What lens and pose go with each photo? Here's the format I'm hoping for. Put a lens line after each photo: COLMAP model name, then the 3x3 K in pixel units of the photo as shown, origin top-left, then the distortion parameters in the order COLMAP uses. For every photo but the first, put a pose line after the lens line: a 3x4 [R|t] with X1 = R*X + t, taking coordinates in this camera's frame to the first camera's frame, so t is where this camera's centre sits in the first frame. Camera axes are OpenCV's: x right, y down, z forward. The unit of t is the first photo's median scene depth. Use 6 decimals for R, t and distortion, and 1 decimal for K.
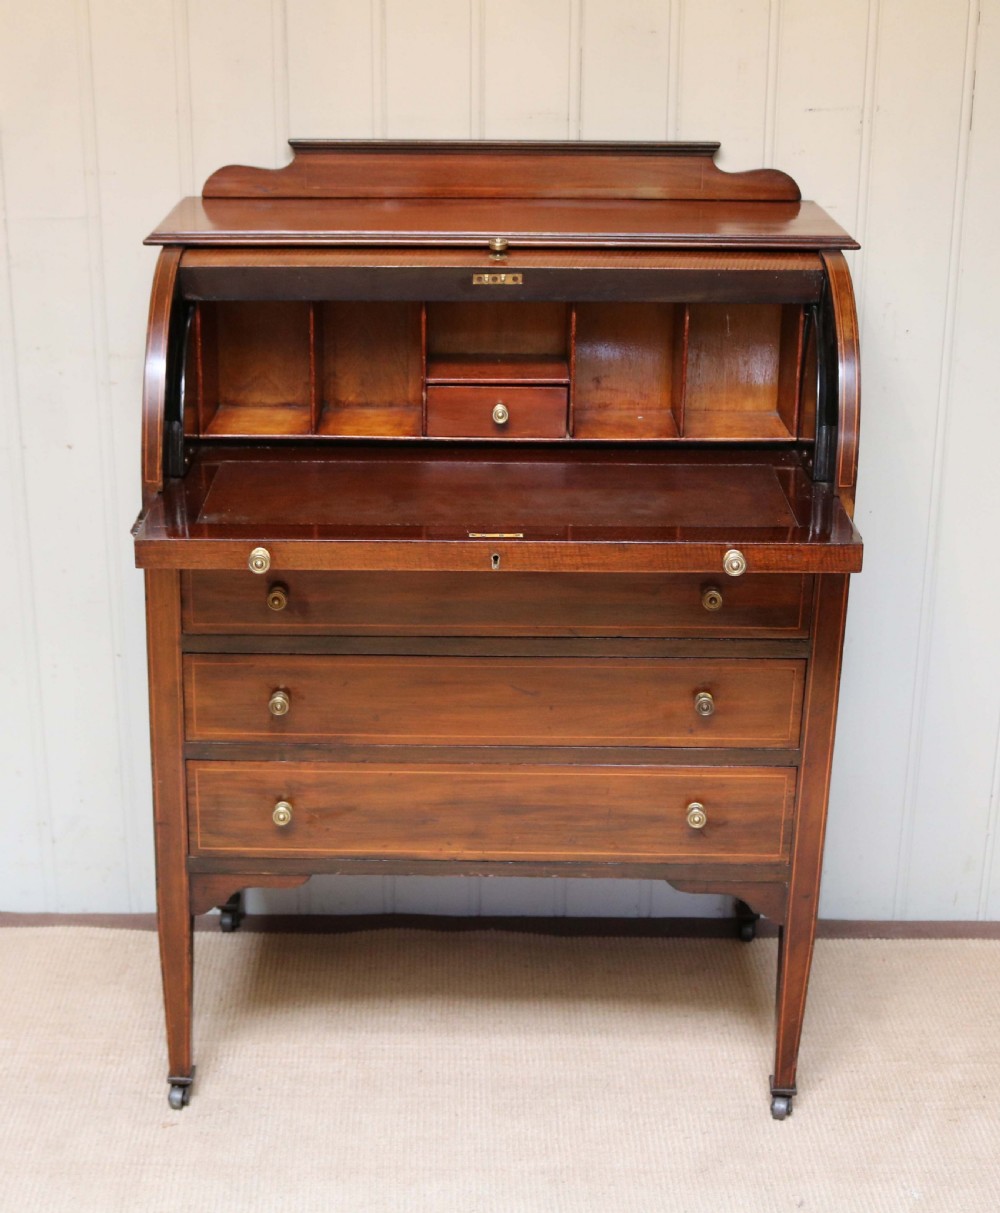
lens RADIAL K [[2037.6, 0, 468.9], [0, 2037.6, 606.2], [0, 0, 1]] dist [-0.079777, -0.186360]
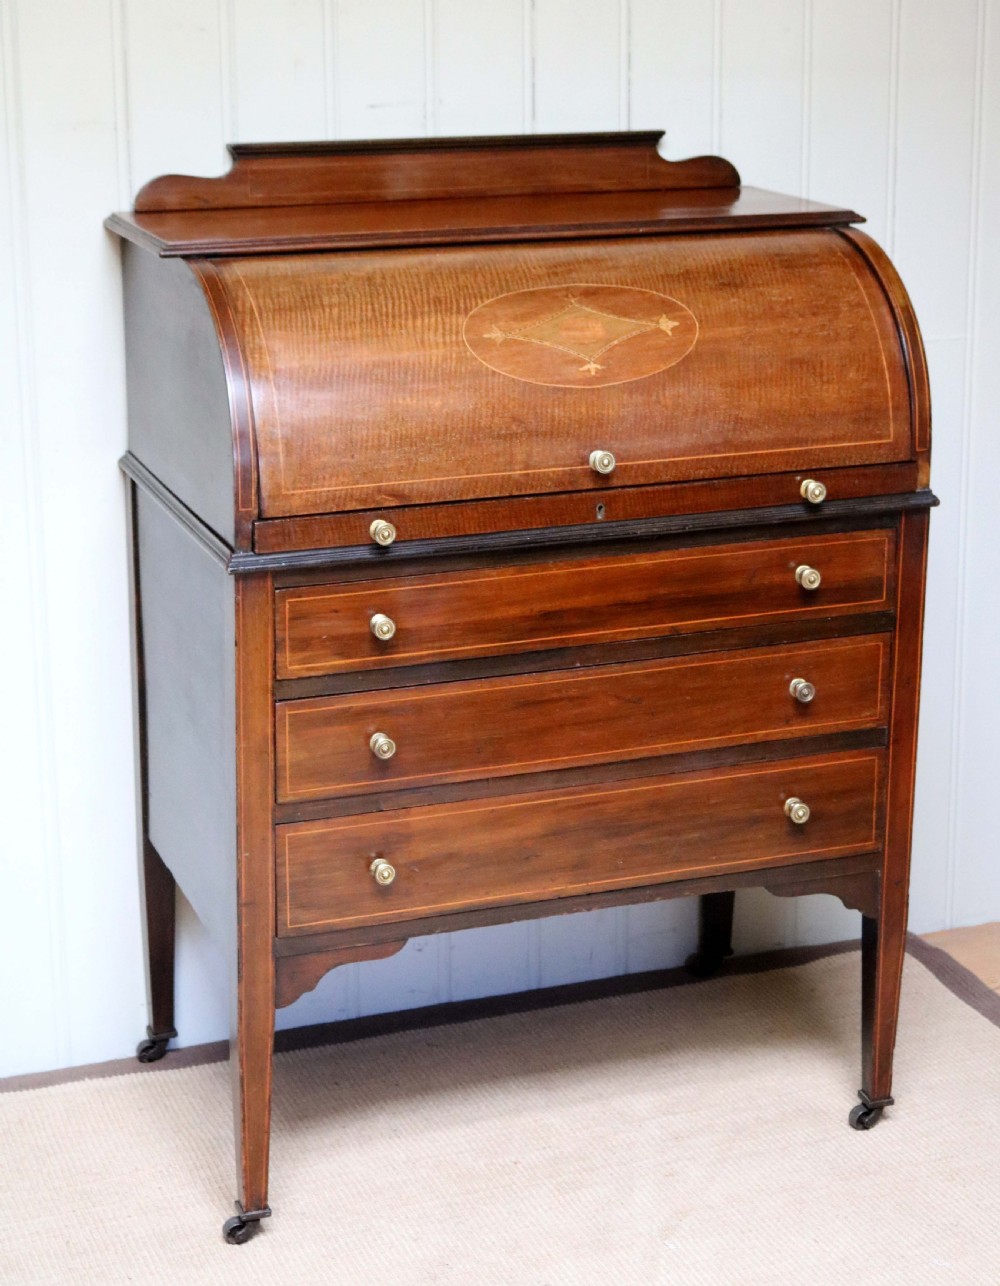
lens RADIAL K [[2437.8, 0, 500.6], [0, 2437.8, 453.5], [0, 0, 1]] dist [-0.029366, 0.115426]
pose [[0.932211, -0.082665, 0.352347, -0.404884], [0.125796, 0.986872, -0.101287, 0.035306], [-0.339349, 0.138744, 0.930372, -0.041778]]
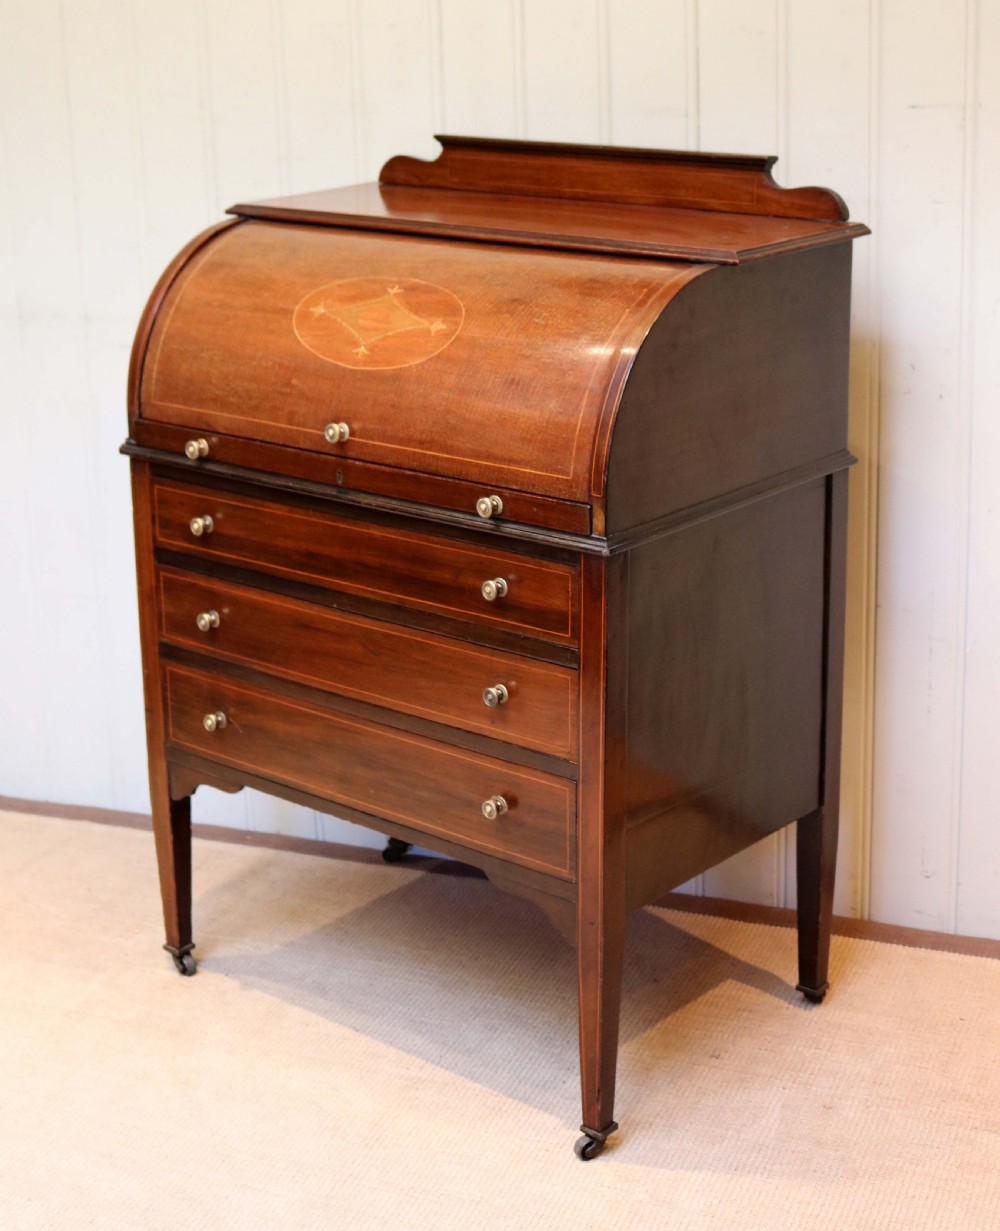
lens RADIAL K [[2198.5, 0, 517.1], [0, 2198.5, 506.8], [0, 0, 1]] dist [-0.063203, -0.049810]
pose [[0.774472, 0.146407, -0.615433, 0.758897], [-0.192232, 0.981313, -0.008461, -0.035593], [0.602693, 0.124859, 0.788144, 0.134376]]
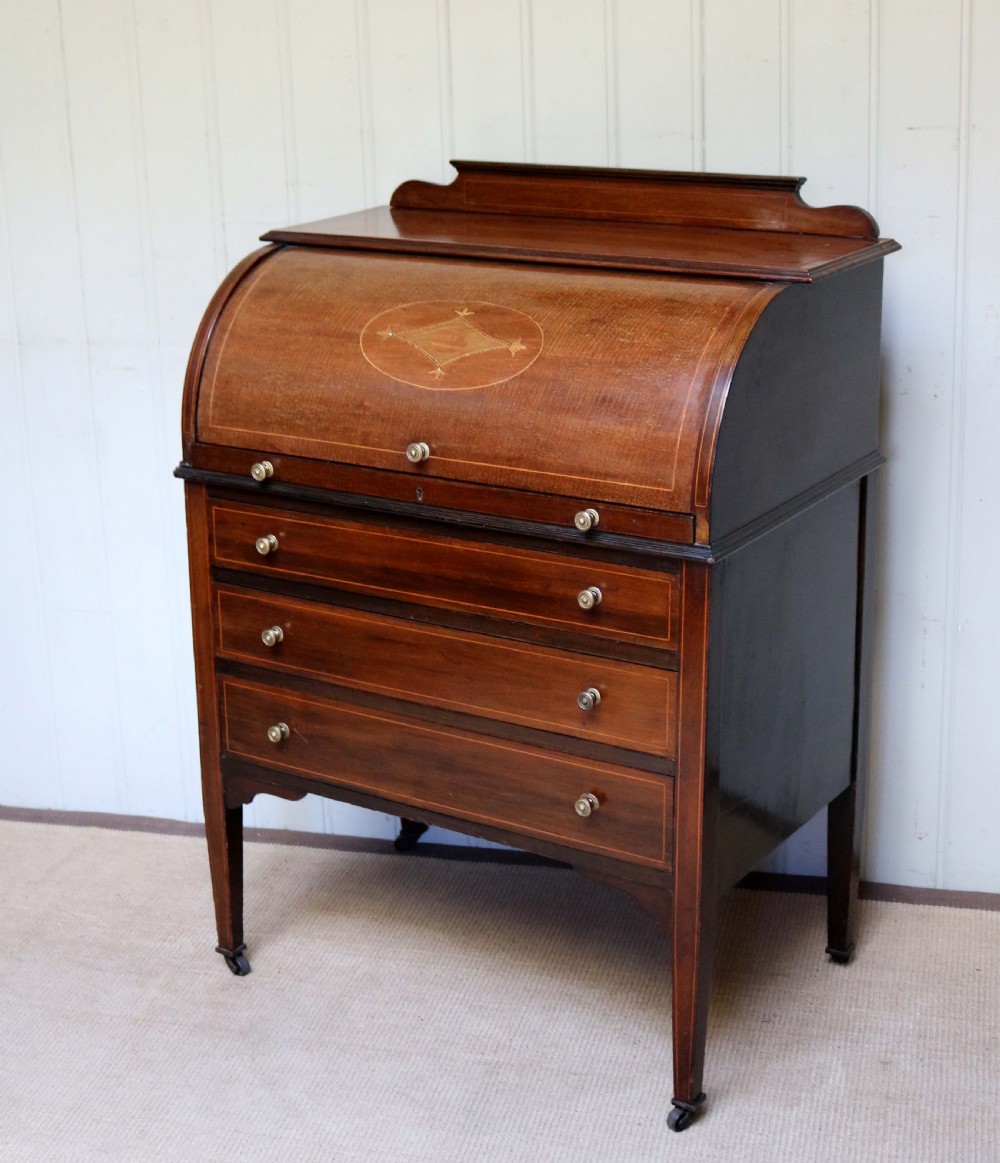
lens RADIAL K [[2005.1, 0, 499.6], [0, 2005.1, 492.6], [0, 0, 1]] dist [-0.093127, 0.040287]
pose [[0.848778, 0.119959, -0.514962, 0.581821], [-0.154260, 0.987735, -0.024166, -0.024646], [0.505746, 0.099950, 0.856873, 0.075502]]
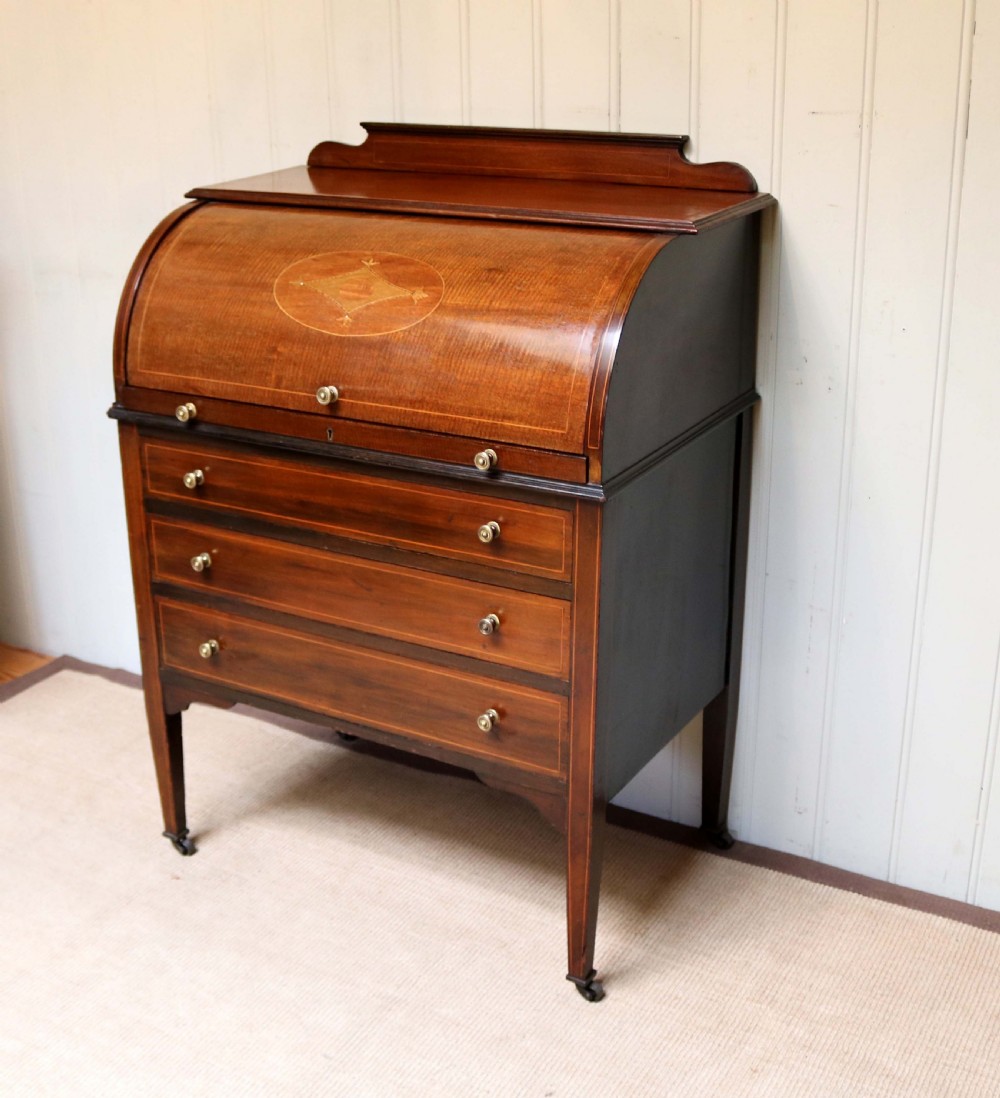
lens RADIAL K [[1534.4, 0, 479.1], [0, 1534.4, 548.4], [0, 0, 1]] dist [-0.135480, -0.033218]
pose [[0.866233, 0.161365, -0.472865, 0.495208], [-0.146951, 0.986834, 0.067558, -0.049475], [0.477541, 0.010967, 0.878541, 0.238794]]
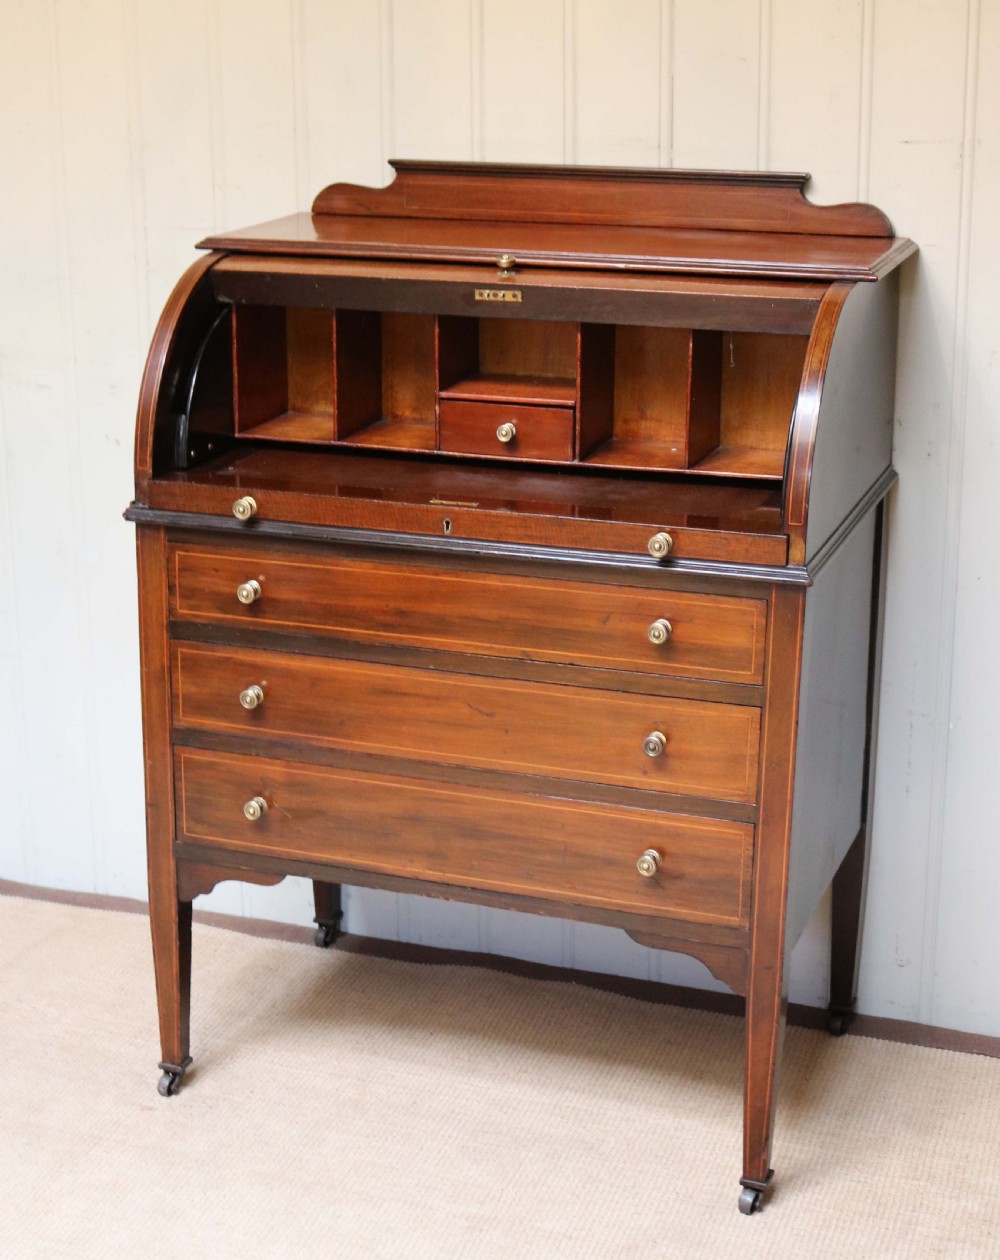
lens RADIAL K [[2150.3, 0, 498.4], [0, 2150.3, 512.5], [0, 0, 1]] dist [-0.080018, -0.073631]
pose [[0.944408, 0.077233, -0.319575, 0.350071], [-0.106351, 0.991521, -0.074664, 0.022738], [0.311099, 0.104501, 0.944615, 0.015887]]
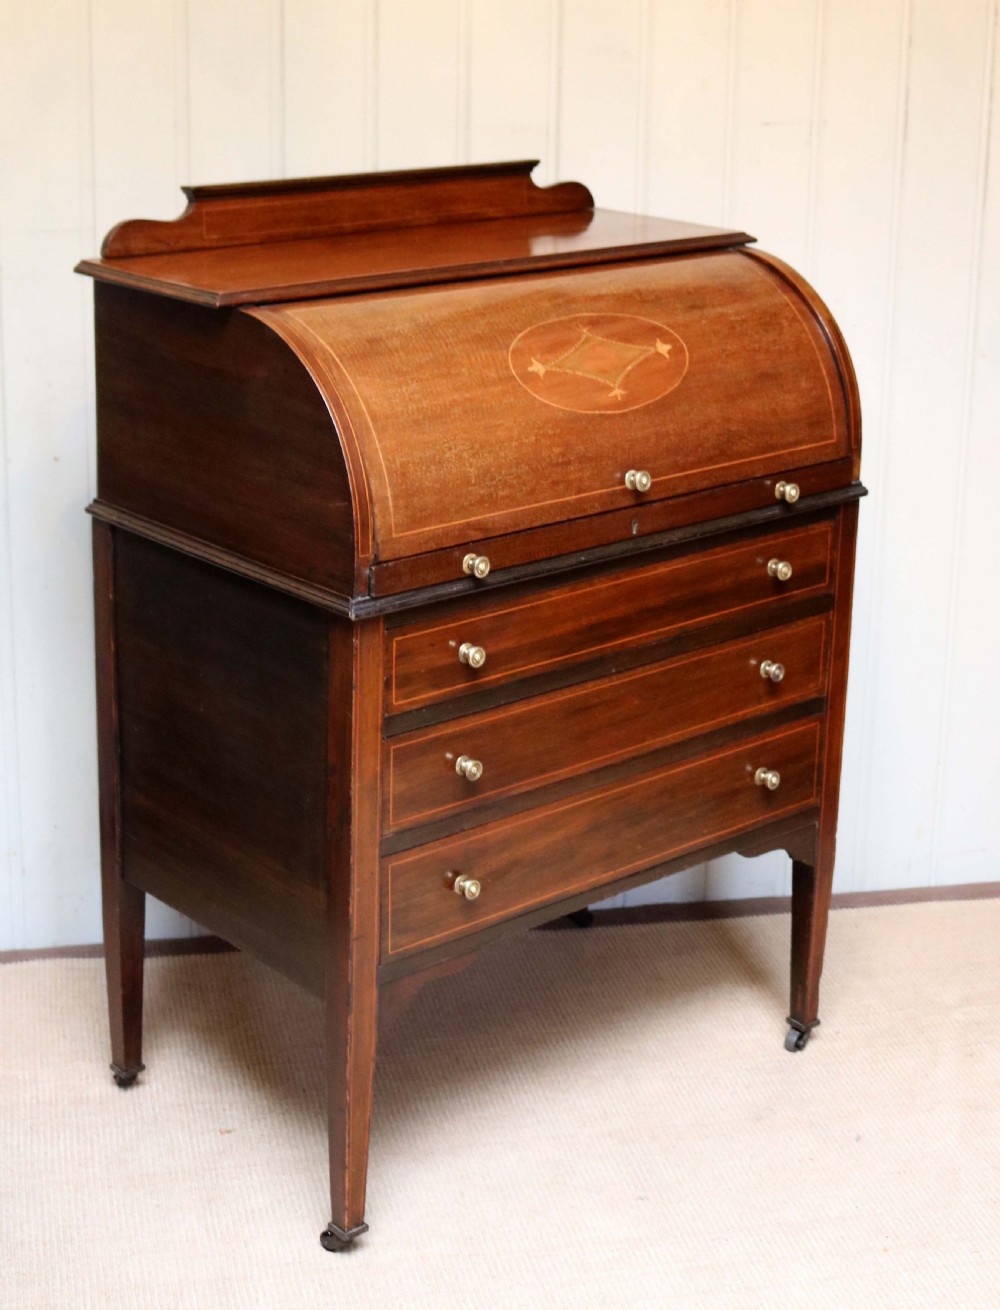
lens RADIAL K [[2241.2, 0, 503.7], [0, 2241.2, 474.6], [0, 0, 1]] dist [-0.011713, -0.044056]
pose [[0.740276, -0.156601, 0.653810, -0.720896], [0.213483, 0.976916, -0.007724, -0.071668], [-0.637508, 0.145296, 0.756619, 0.181025]]
